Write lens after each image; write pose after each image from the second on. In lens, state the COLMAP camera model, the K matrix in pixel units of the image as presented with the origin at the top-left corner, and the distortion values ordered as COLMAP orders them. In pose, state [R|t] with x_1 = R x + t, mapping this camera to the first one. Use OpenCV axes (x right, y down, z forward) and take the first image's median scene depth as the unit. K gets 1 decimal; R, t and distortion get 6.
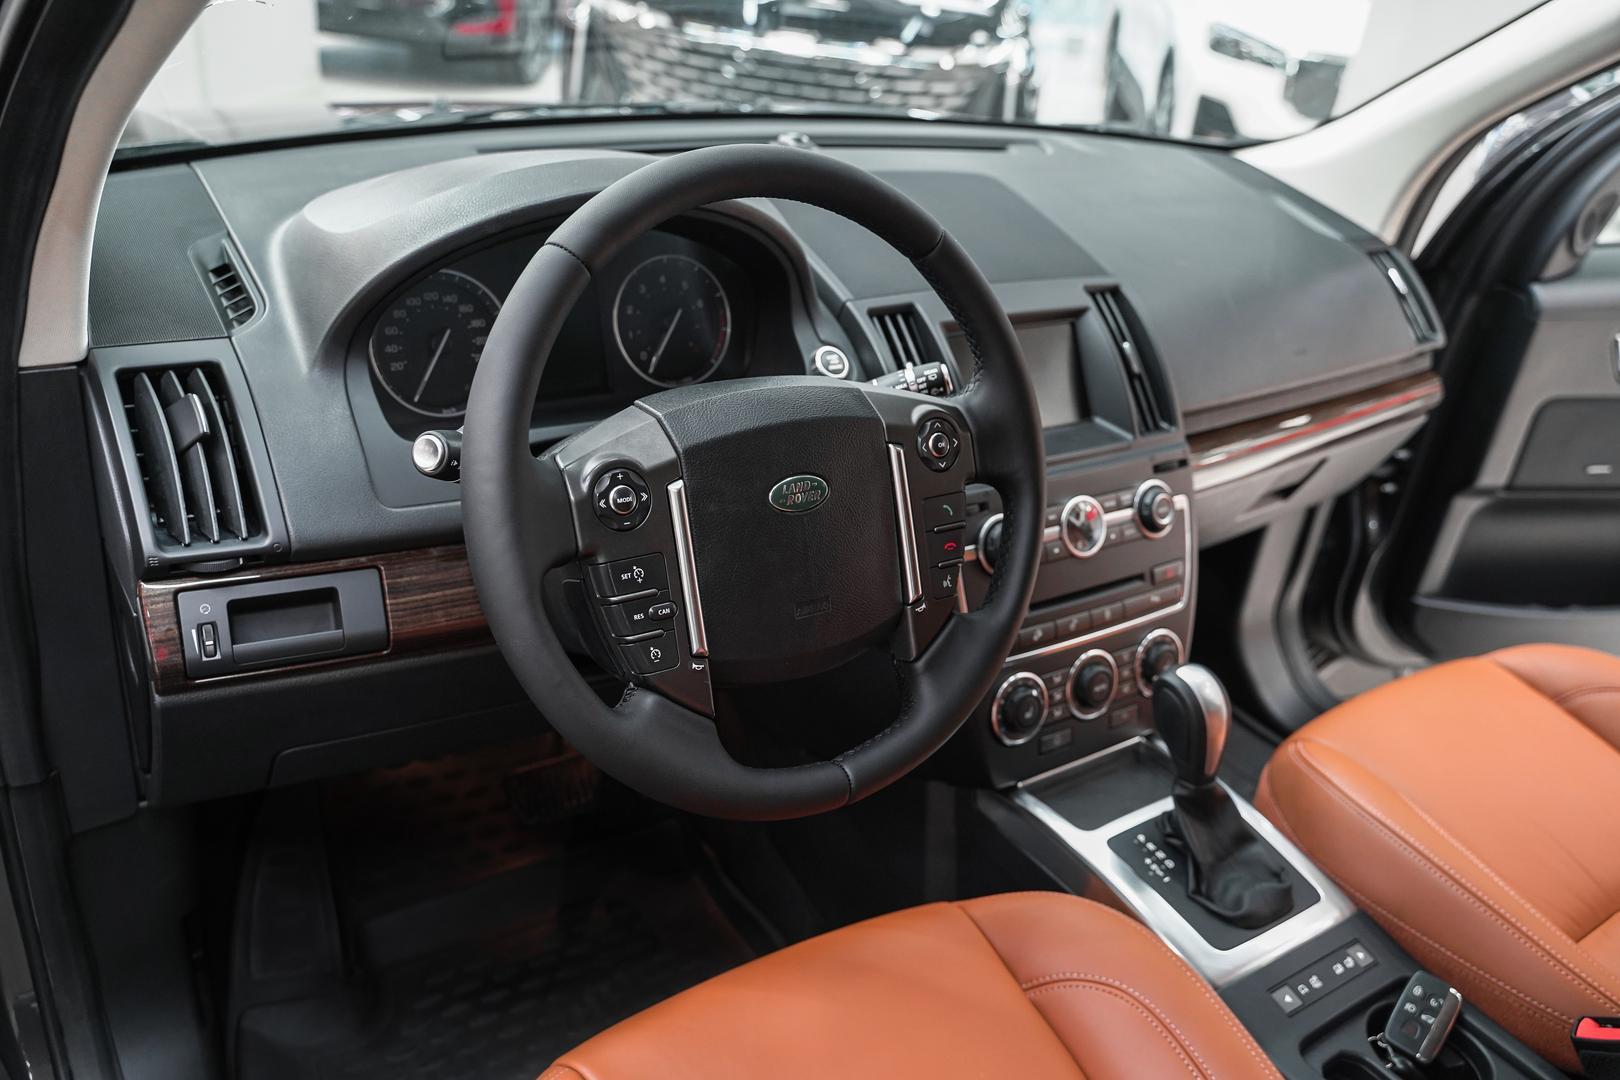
lens RADIAL K [[1281.6, 0, 810.0], [0, 1281.6, 540.0], [0, 0, 1]] dist [-0.018510, 0.016035]
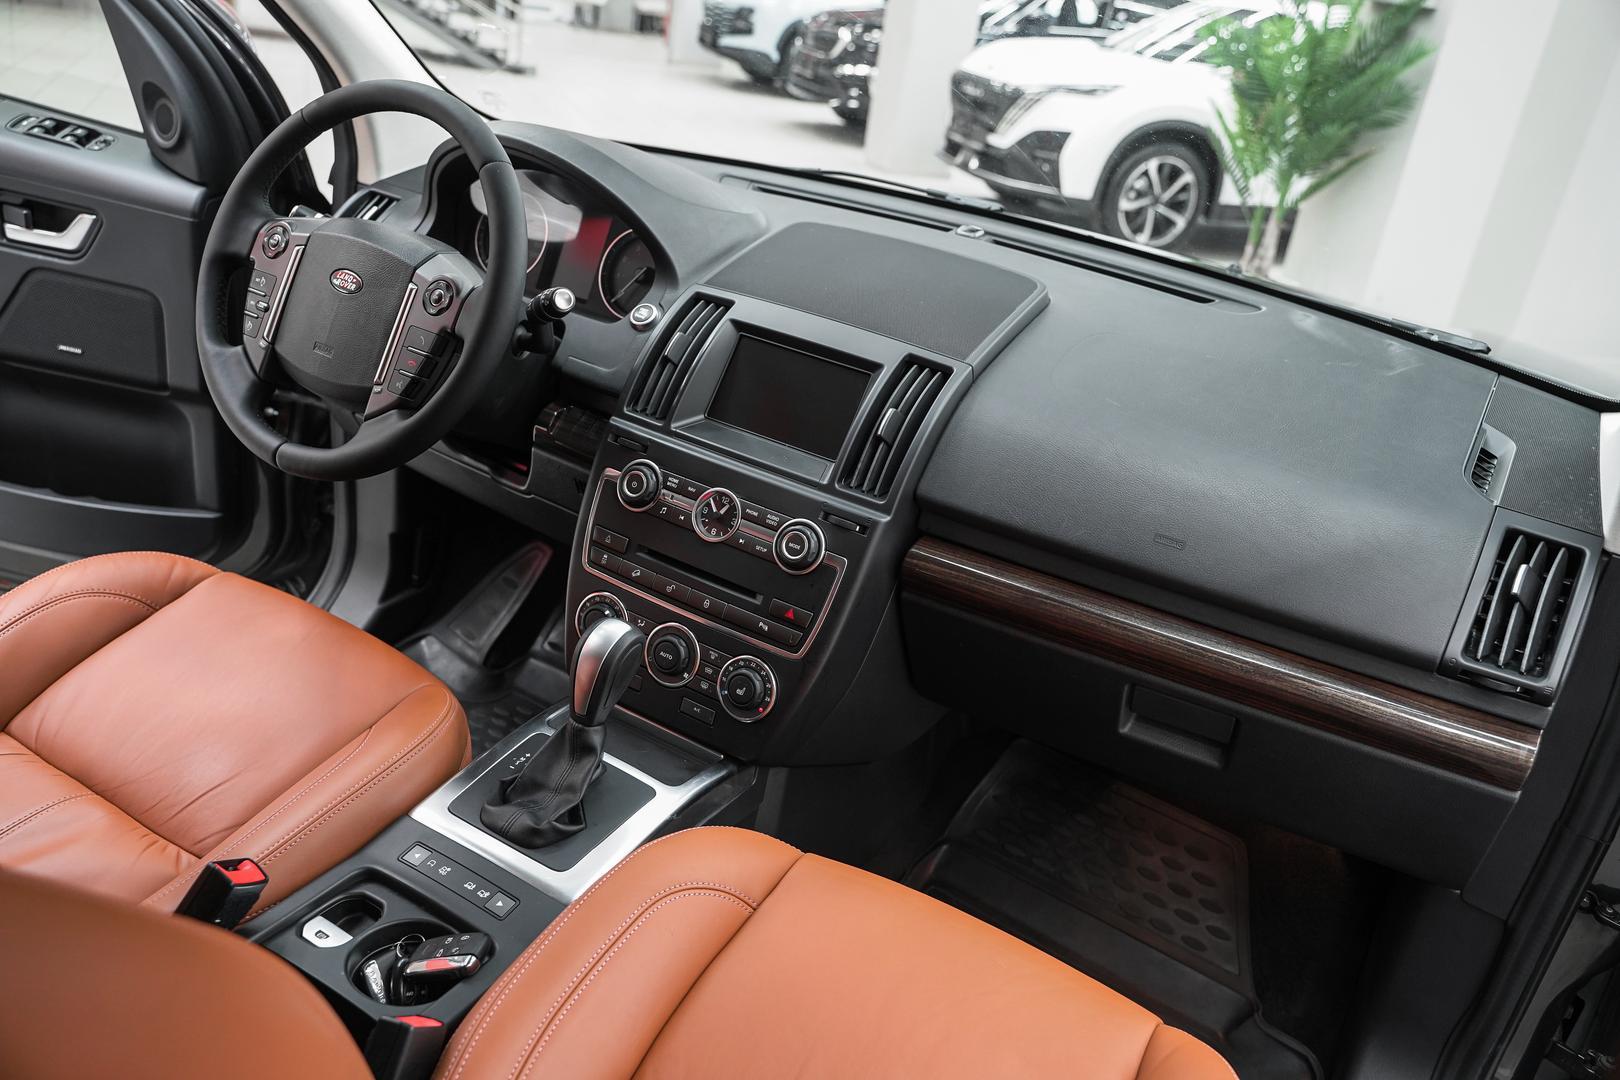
lens RADIAL K [[1281.6, 0, 810.0], [0, 1281.6, 540.0], [0, 0, 1]] dist [-0.018510, 0.016035]
pose [[0.437700, 0.335780, -0.834069, 1.175940], [-0.494690, 0.864556, 0.088451, -0.129035], [0.750799, 0.373891, 0.544524, 0.466247]]
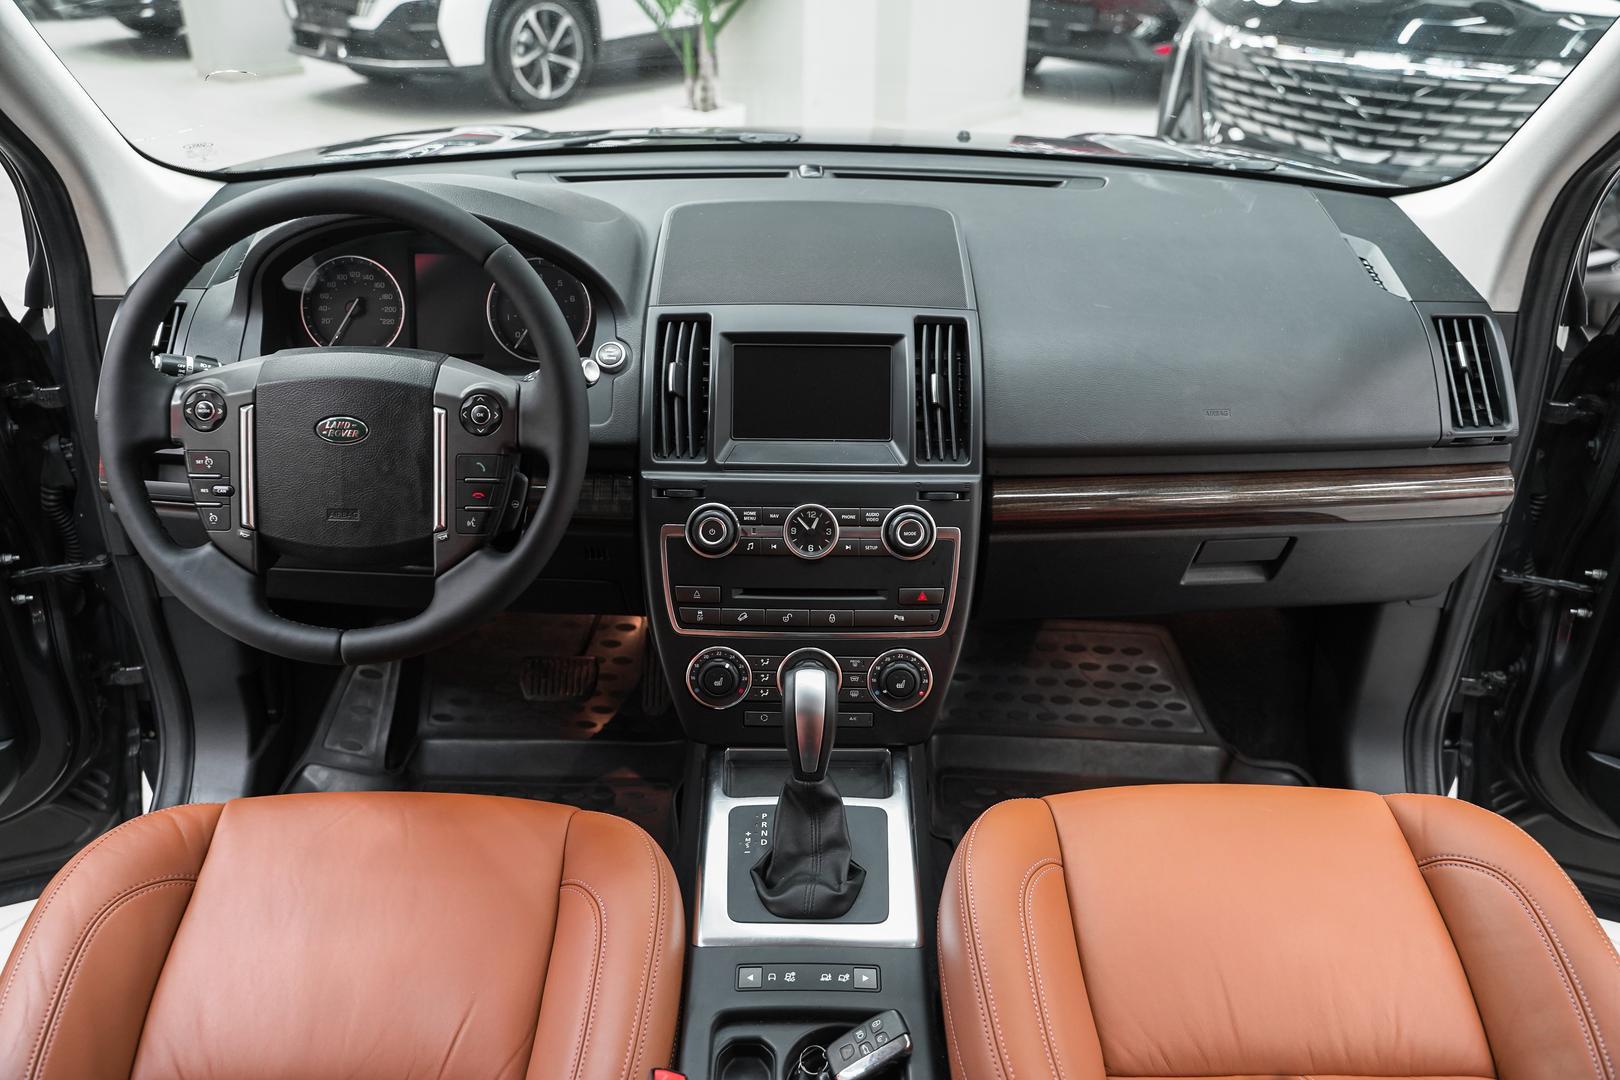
lens RADIAL K [[1281.6, 0, 810.0], [0, 1281.6, 540.0], [0, 0, 1]] dist [-0.018510, 0.016035]
pose [[0.827276, 0.183363, -0.531030, 0.791783], [-0.187613, 0.981141, 0.046509, -0.053718], [0.529543, 0.061152, 0.846076, 0.077368]]
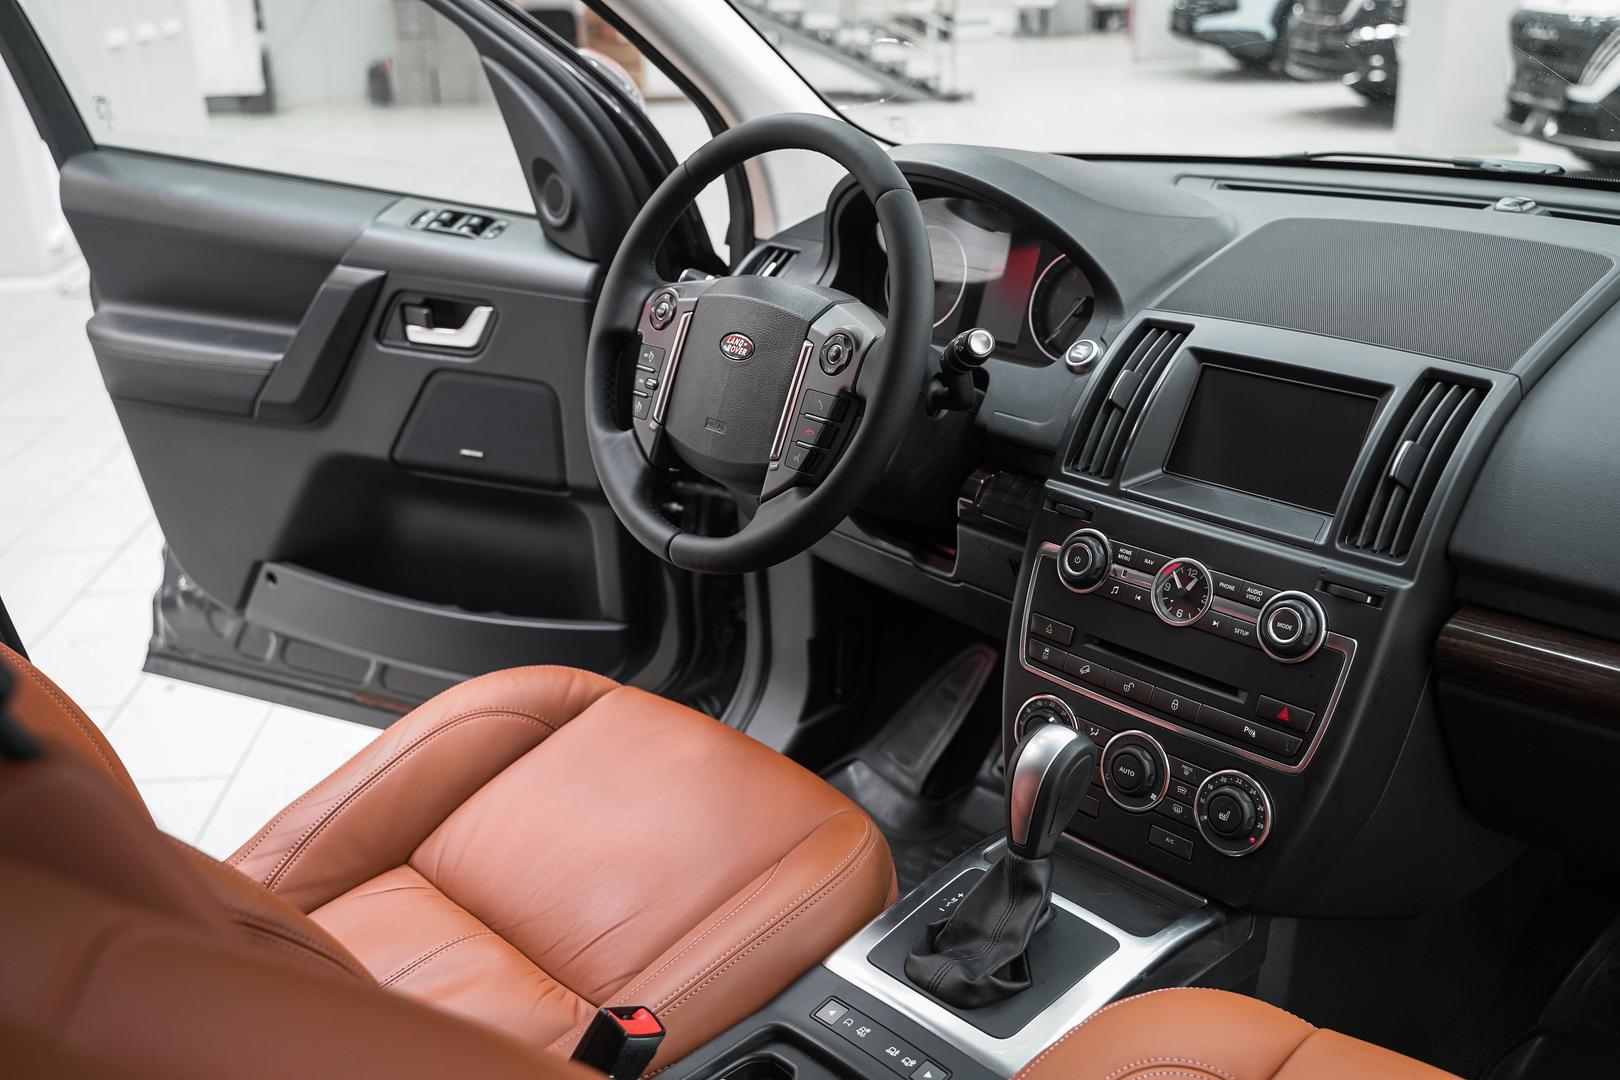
lens RADIAL K [[1586.0, 0, 810.0], [0, 1586.0, 540.0], [0, 0, 1]] dist [-0.007496, 0.017407]
pose [[0.153490, 0.257132, -0.954109, 1.197517], [-0.407953, 0.895914, 0.175820, -0.128780], [0.900009, 0.362245, 0.242411, 0.495006]]
